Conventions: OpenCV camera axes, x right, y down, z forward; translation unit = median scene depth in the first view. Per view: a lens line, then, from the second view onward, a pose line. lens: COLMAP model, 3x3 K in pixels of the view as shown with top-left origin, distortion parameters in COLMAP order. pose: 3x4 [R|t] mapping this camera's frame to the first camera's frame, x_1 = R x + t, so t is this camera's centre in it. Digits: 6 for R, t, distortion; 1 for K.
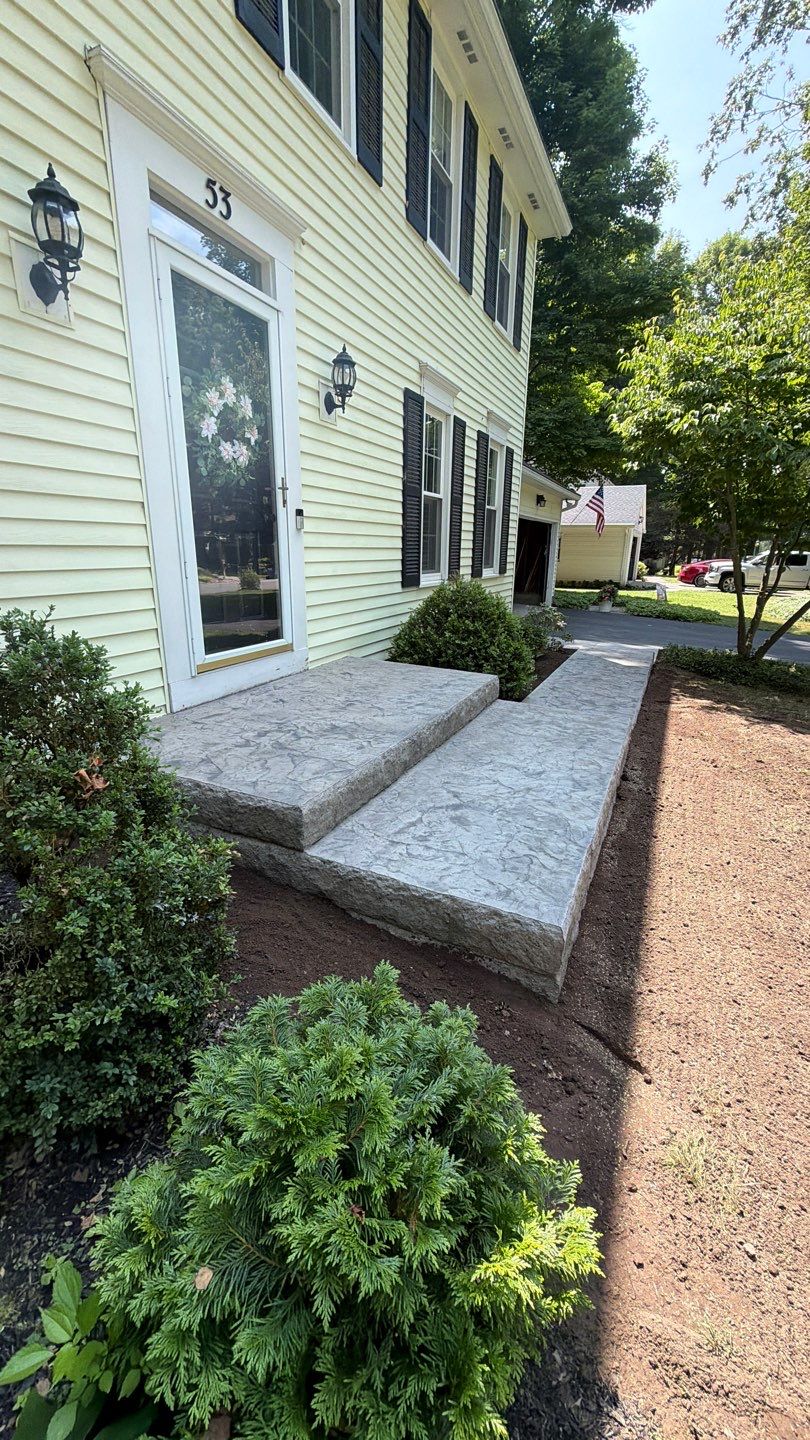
lens RADIAL K [[568.6, 0, 402.9], [0, 568.6, 722.6], [0, 0, 1]] dist [0.002164, -0.000201]
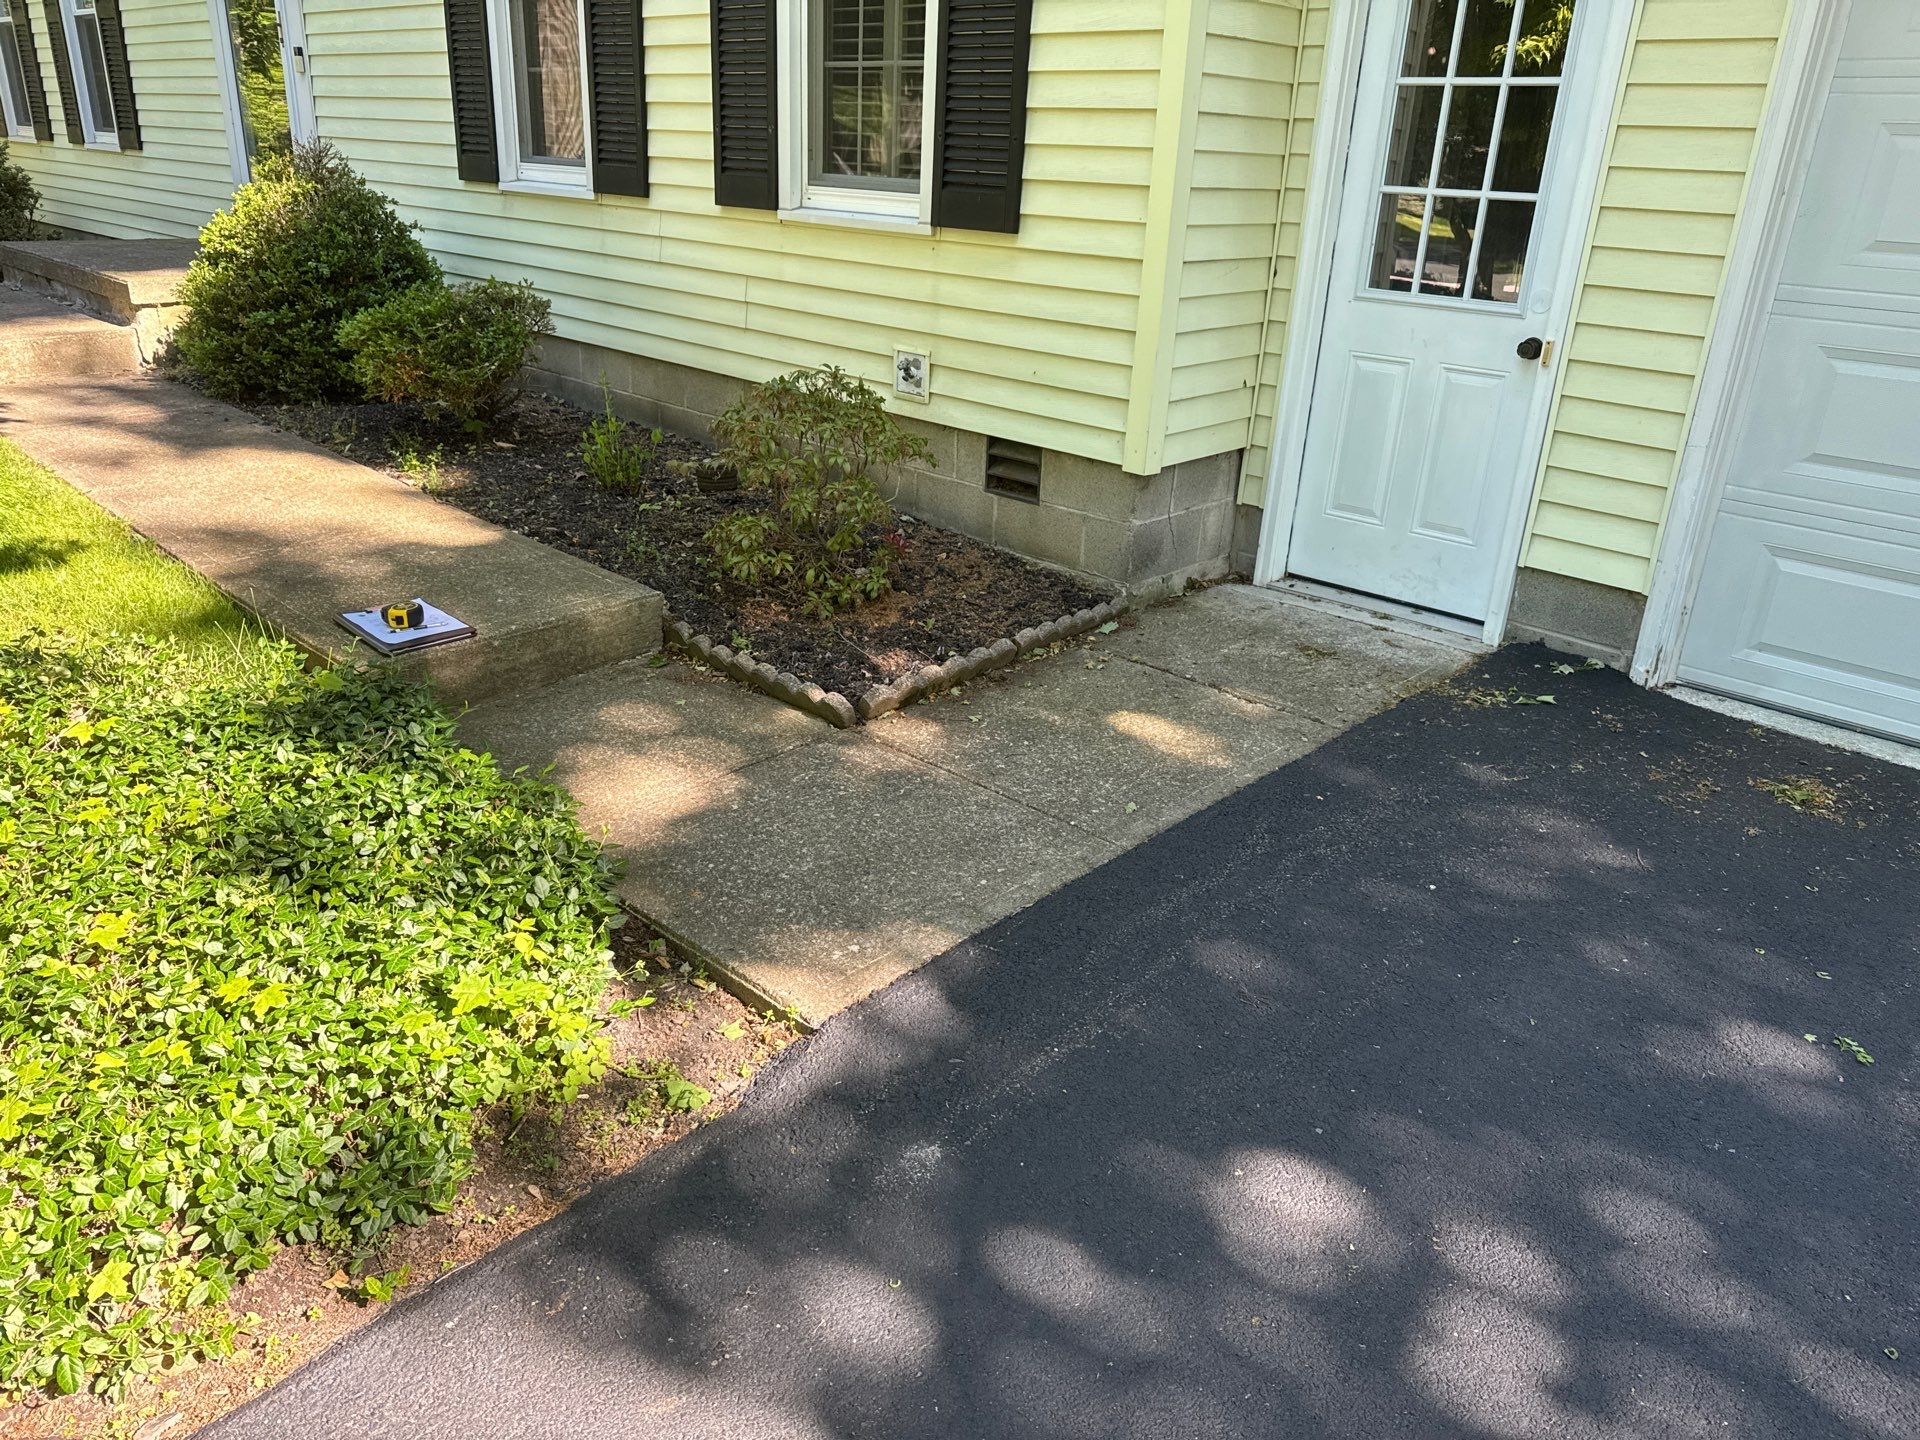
lens RADIAL K [[1311.1, 0, 968.8], [0, 1311.1, 727.8], [0, 0, 1]] dist [0.034618, -0.033699]
pose [[-0.310767, 0.359932, -0.879700, 1.828376], [-0.321904, 0.830976, 0.453714, -0.873158], [0.894316, 0.424178, -0.142377, 3.034167]]
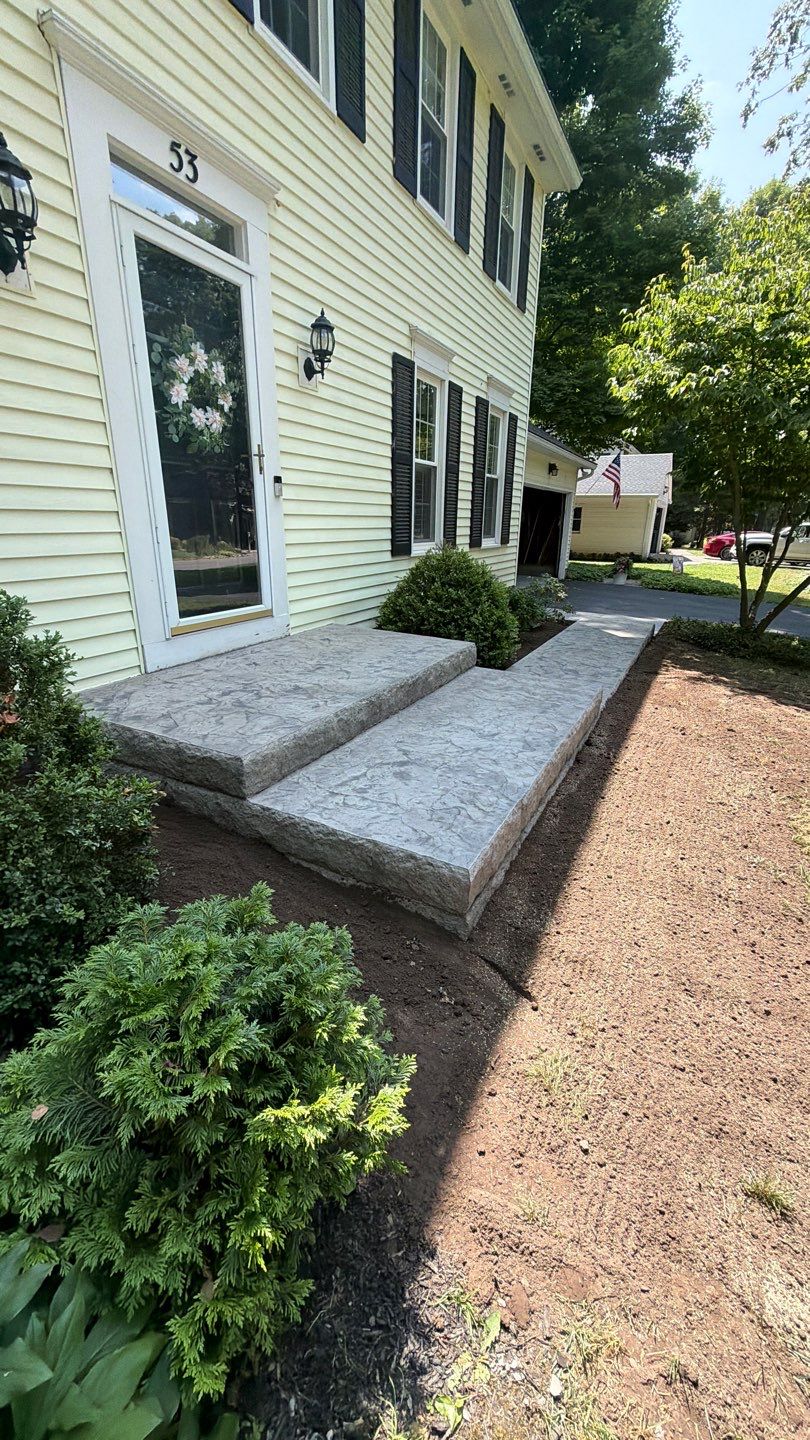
lens RADIAL K [[568.6, 0, 403.0], [0, 568.6, 722.1], [0, 0, 1]] dist [0.002164, -0.000201]
pose [[0.999165, 0.013766, -0.038467, 0.104269], [-0.012085, 0.998975, 0.043613, 0.020597], [0.039028, -0.043112, 0.998308, -0.031525]]
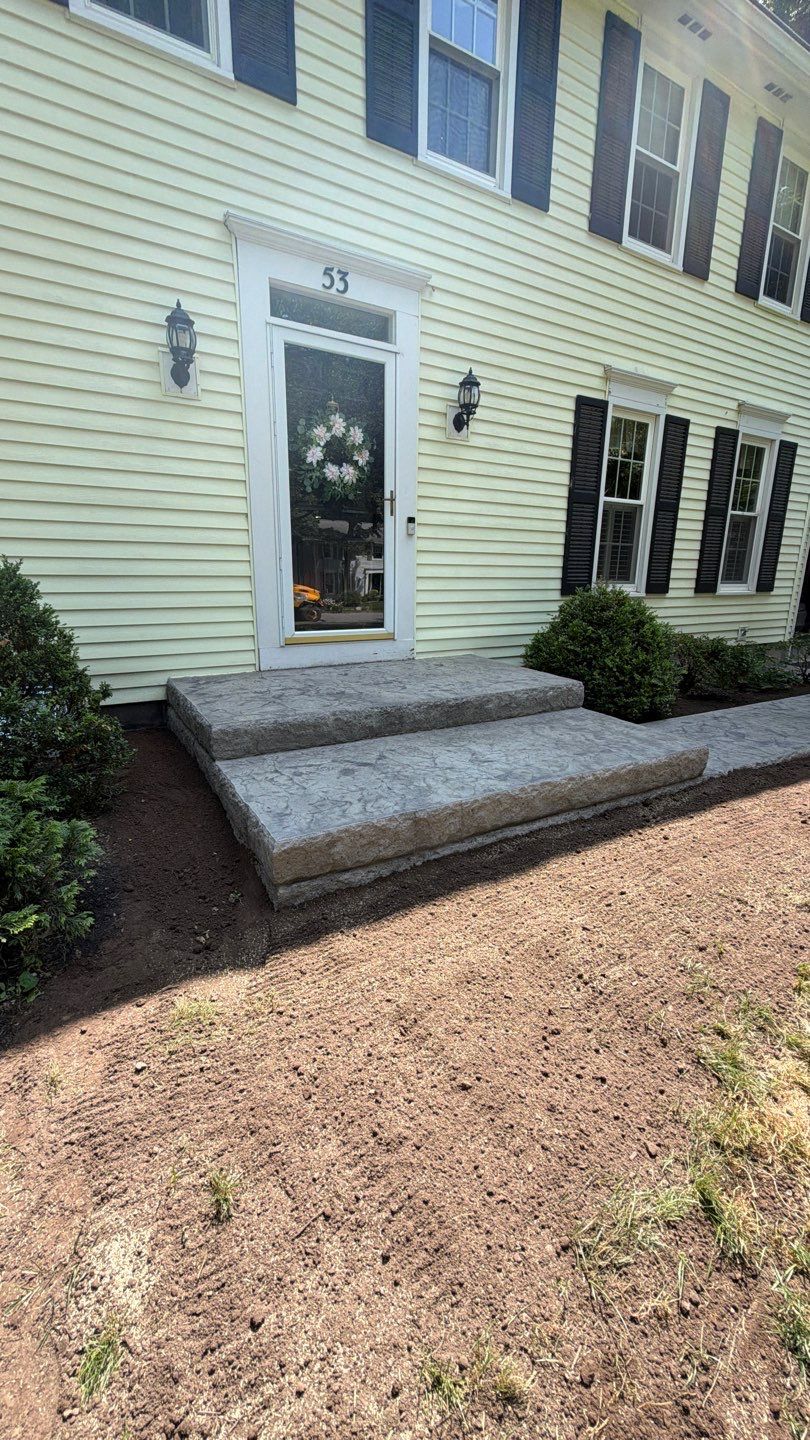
lens RADIAL K [[568.6, 0, 402.3], [0, 568.6, 722.2], [0, 0, 1]] dist [0.002164, -0.000201]
pose [[0.822394, 0.141016, -0.551164, 0.589725], [-0.168470, 0.985706, 0.000820, 0.041736], [0.543402, 0.092181, 0.834396, 0.083795]]
